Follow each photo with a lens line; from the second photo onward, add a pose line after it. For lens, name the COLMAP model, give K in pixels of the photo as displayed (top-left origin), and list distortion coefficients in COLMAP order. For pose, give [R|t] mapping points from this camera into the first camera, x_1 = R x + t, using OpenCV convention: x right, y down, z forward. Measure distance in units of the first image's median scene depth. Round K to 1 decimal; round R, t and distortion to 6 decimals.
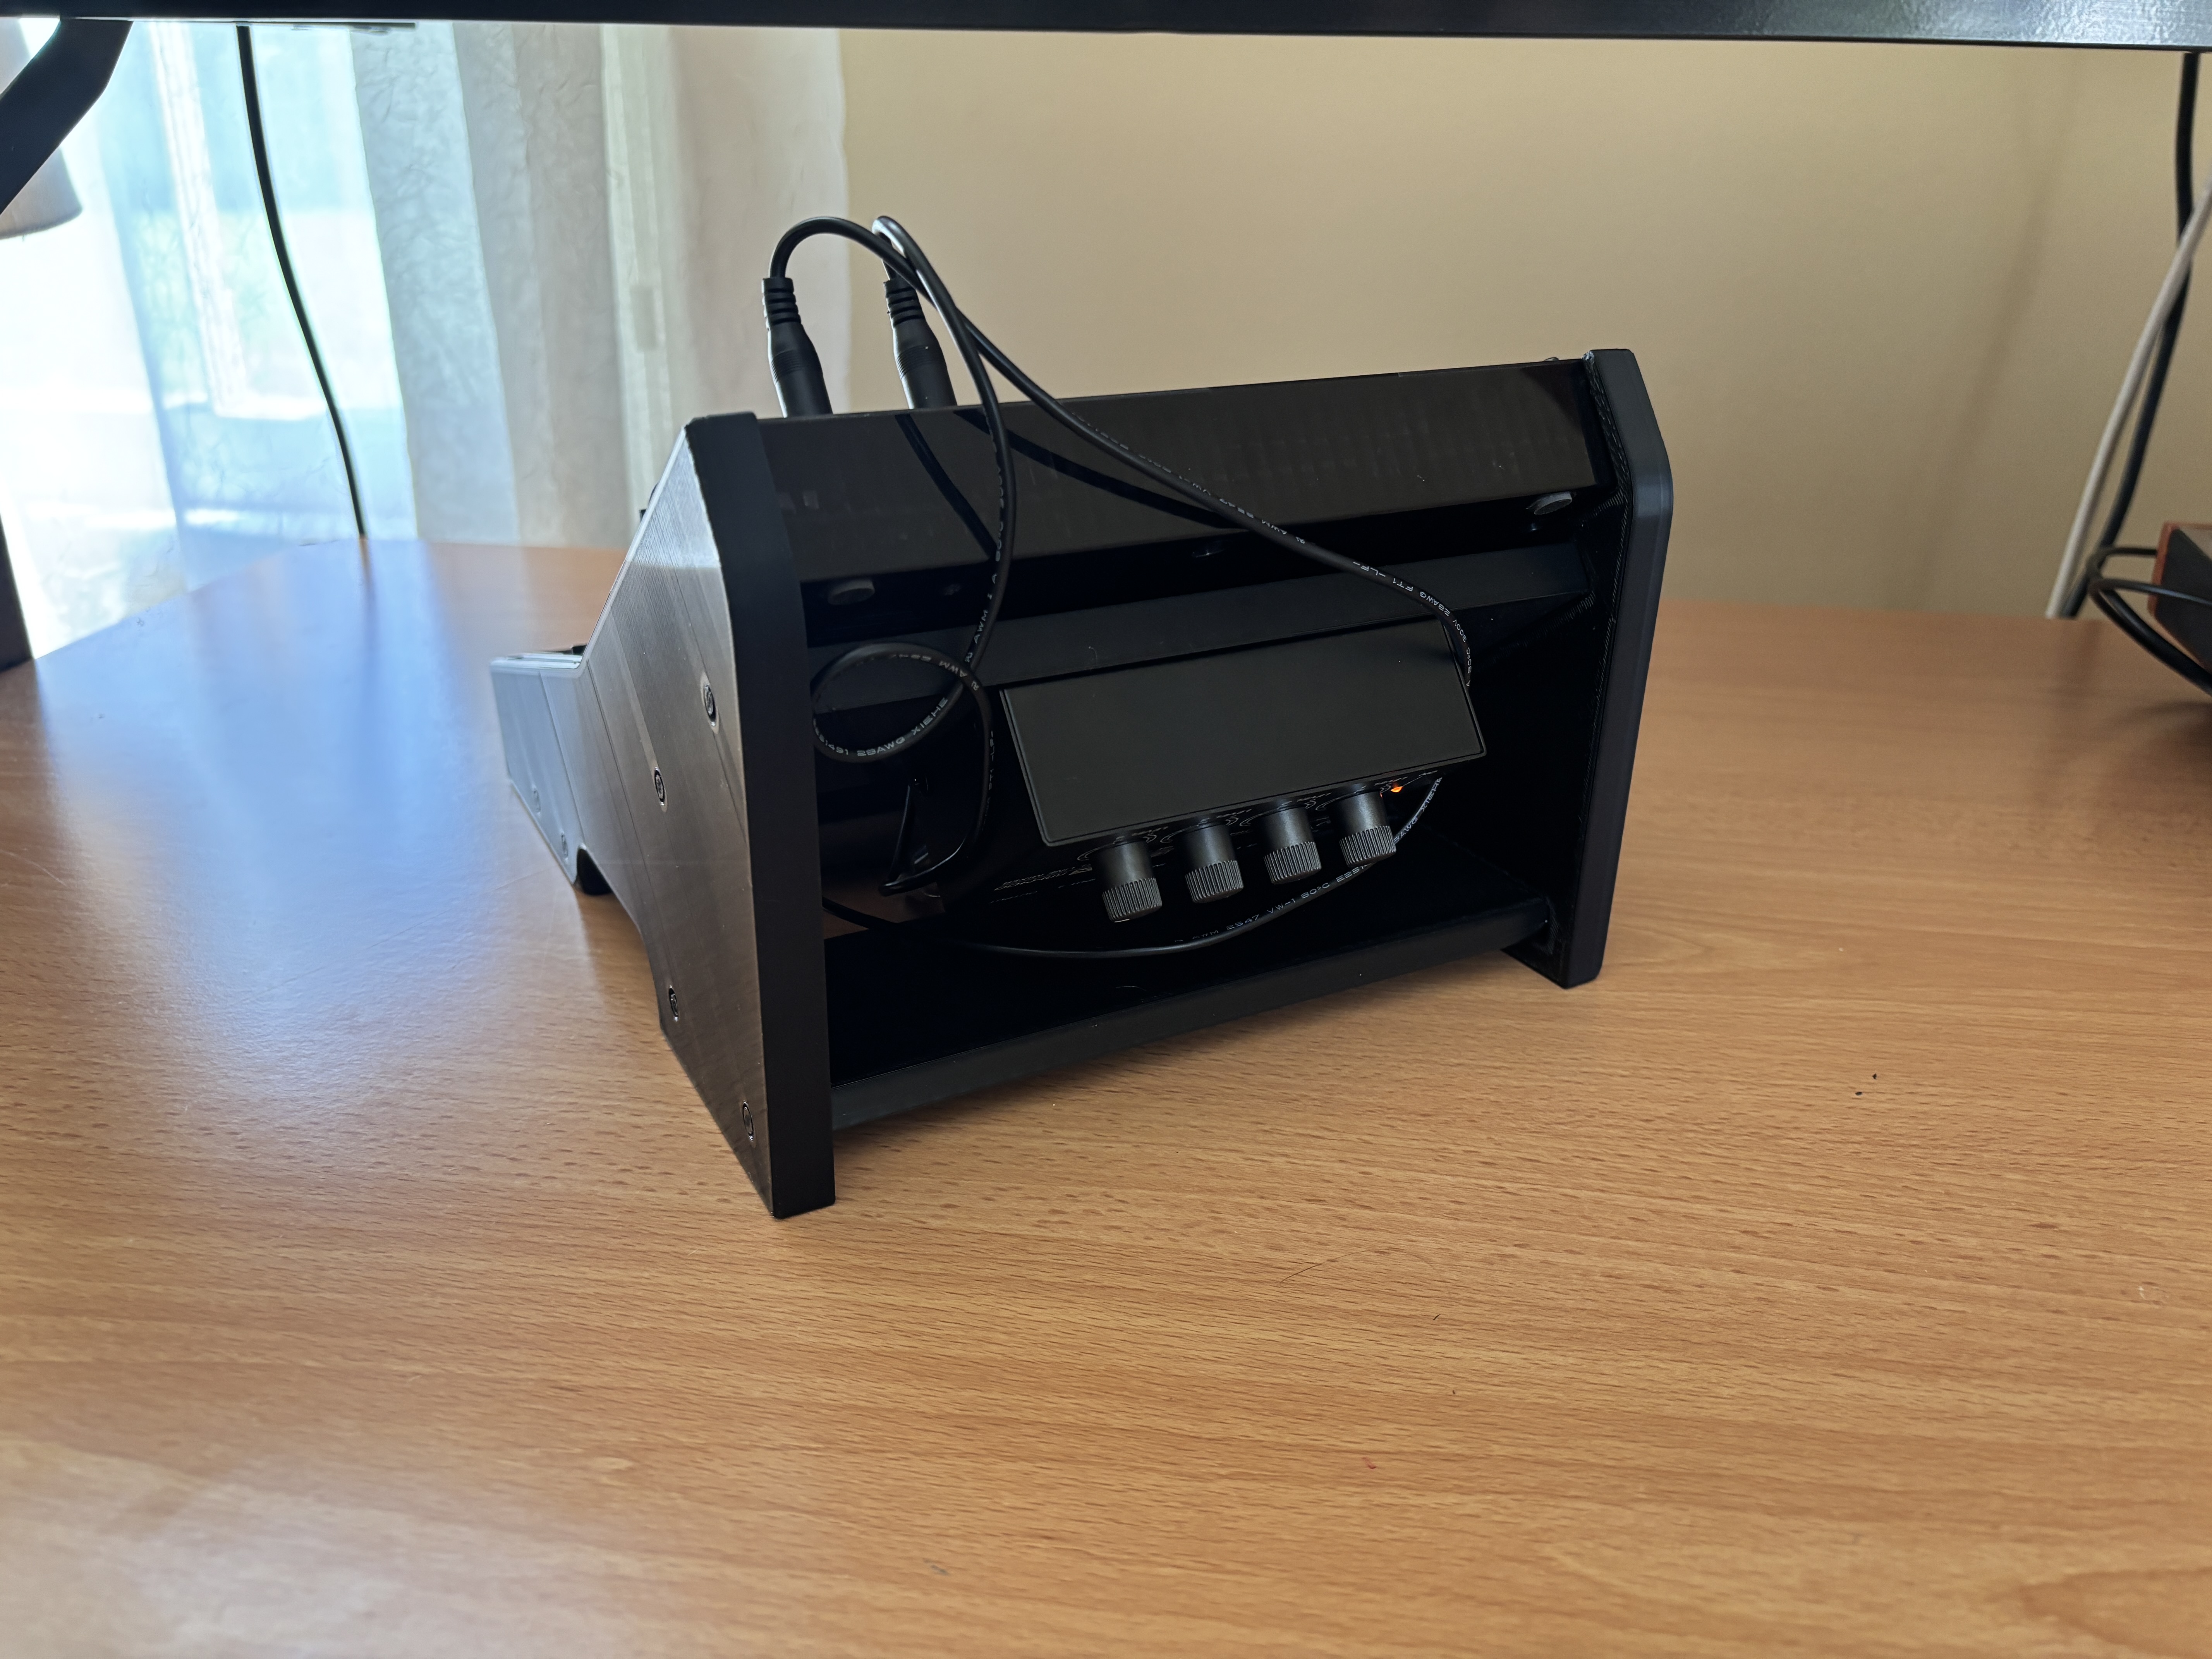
lens RADIAL K [[1772.3, 0, 1101.1], [0, 1772.3, 826.3], [0, 0, 1]] dist [-0.029149, -0.004077]
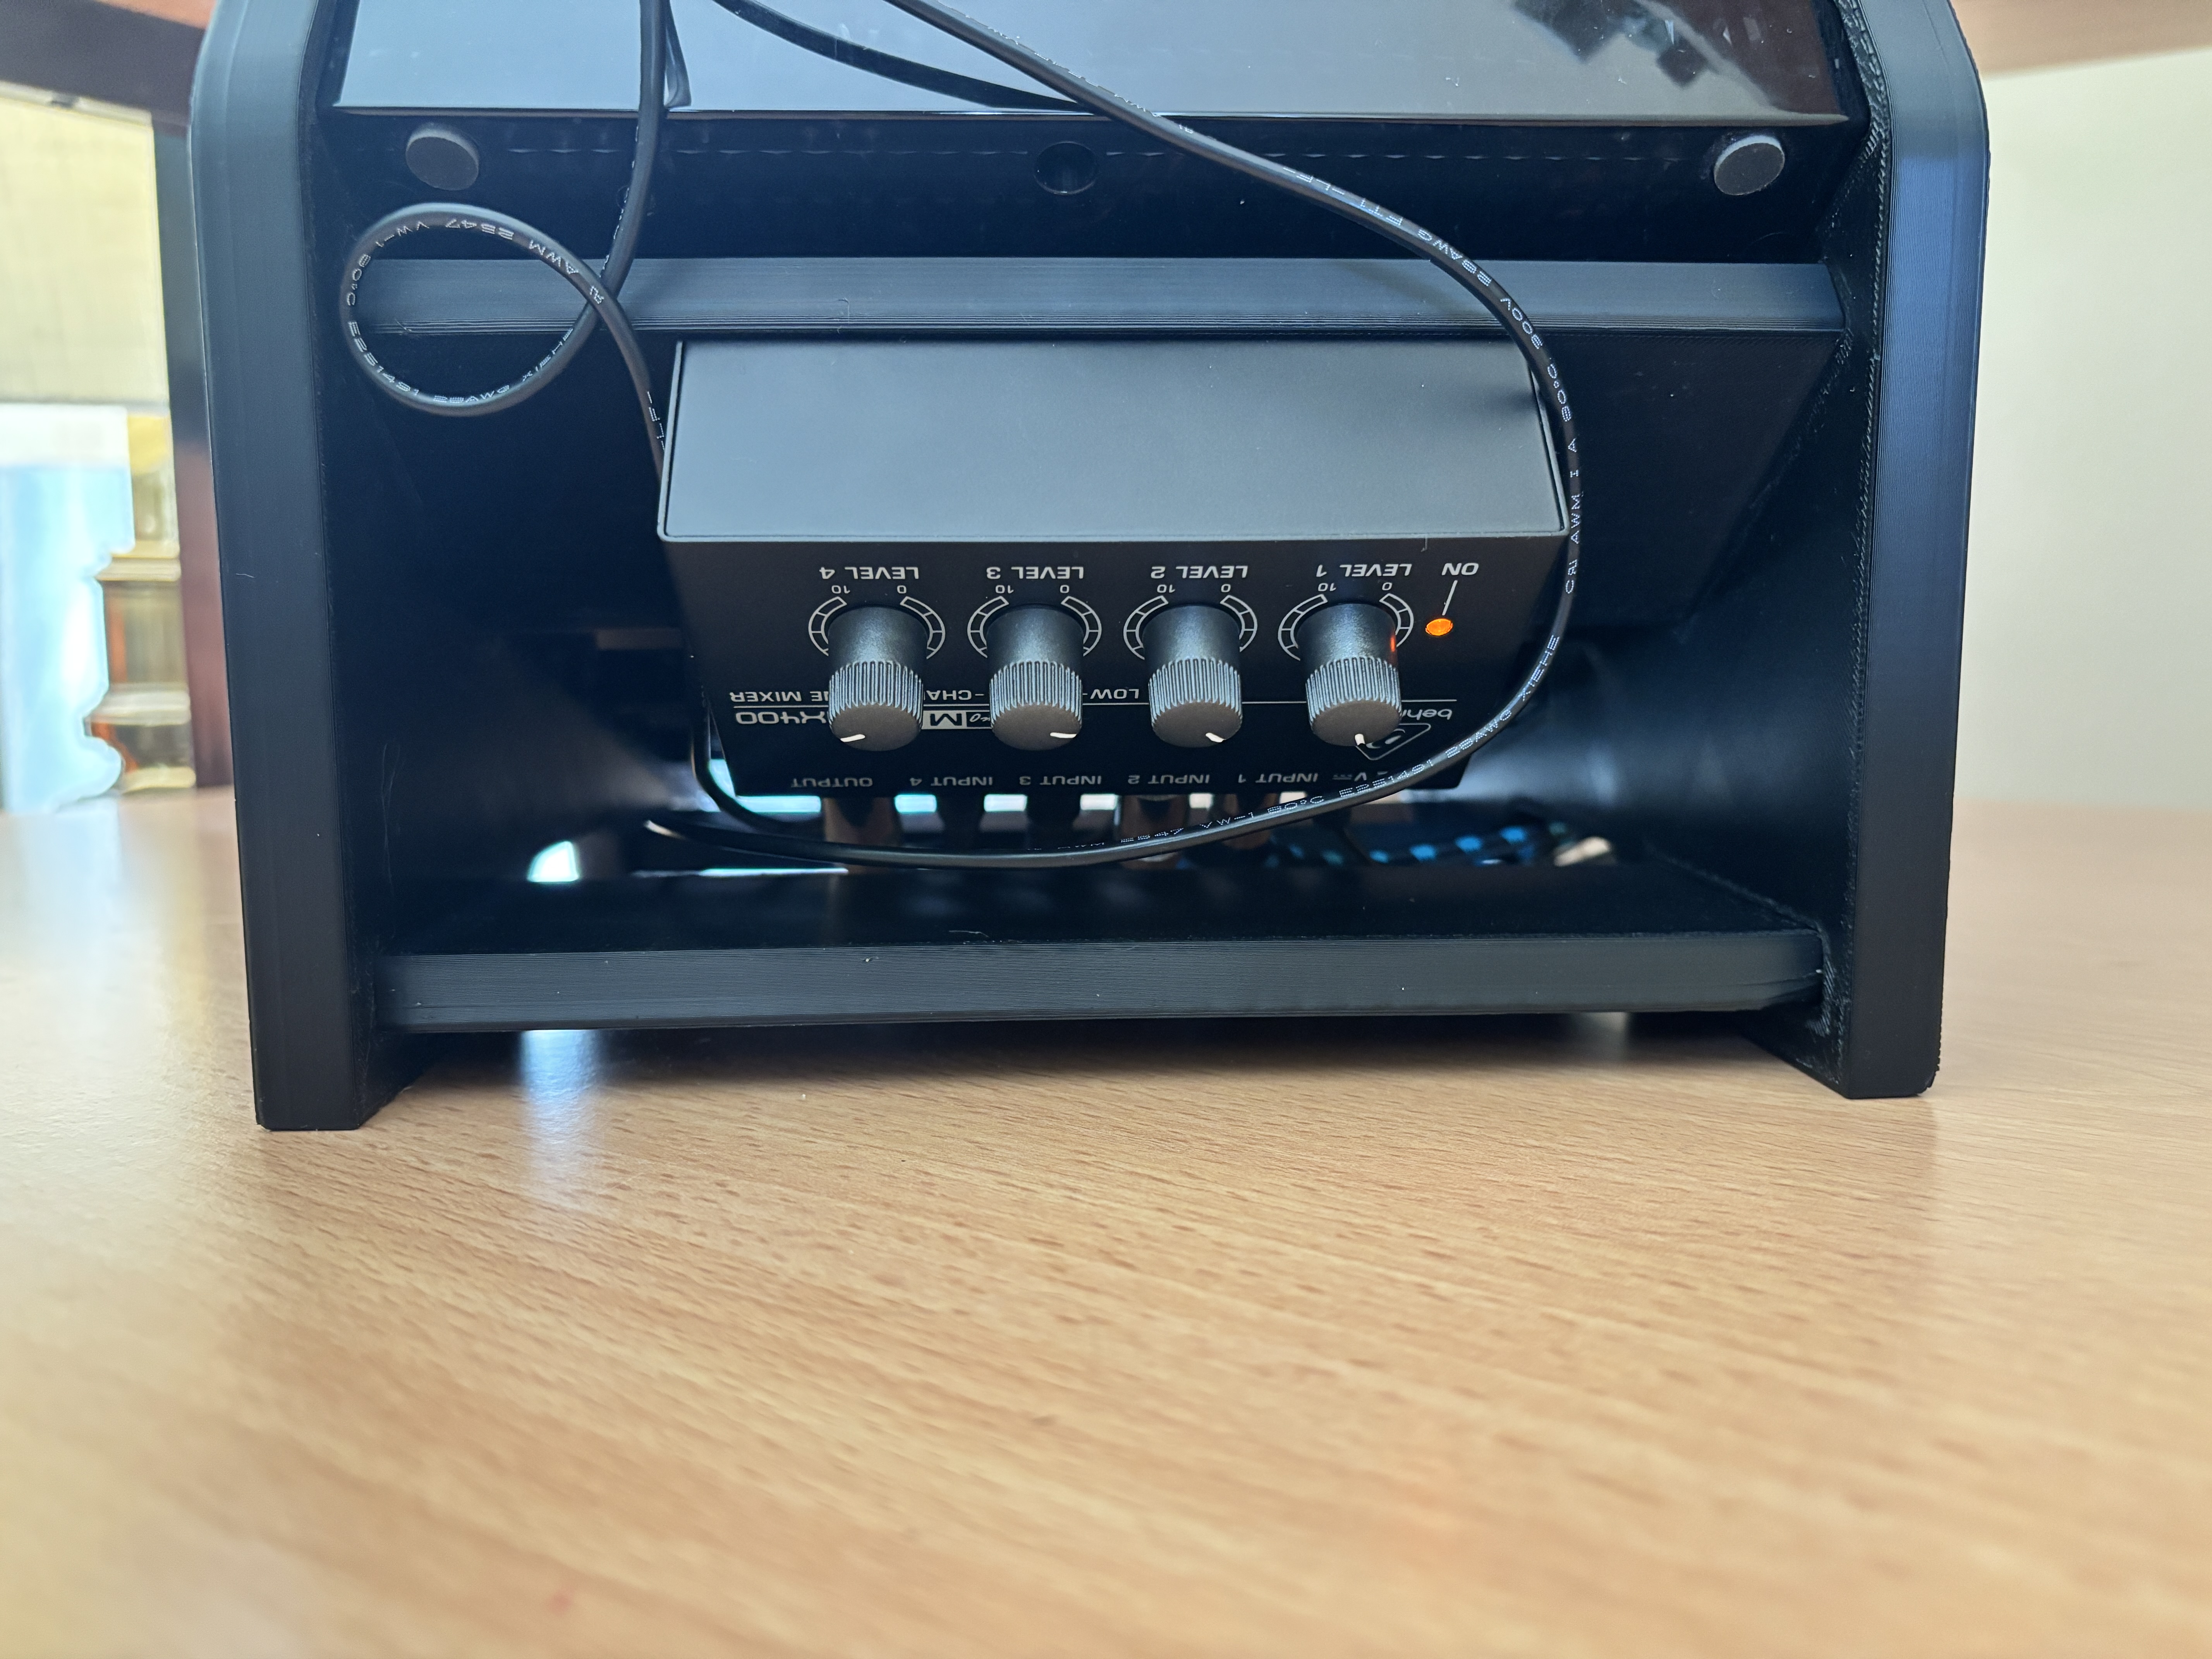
lens RADIAL K [[1772.3, 0, 1104.2], [0, 1772.3, 833.8], [0, 0, 1]] dist [-0.029149, -0.004077]
pose [[0.894311, 0.030412, -0.446412, 0.359990], [-0.157891, 0.954957, -0.251251, 0.223166], [0.418663, 0.295181, 0.858830, 0.527790]]
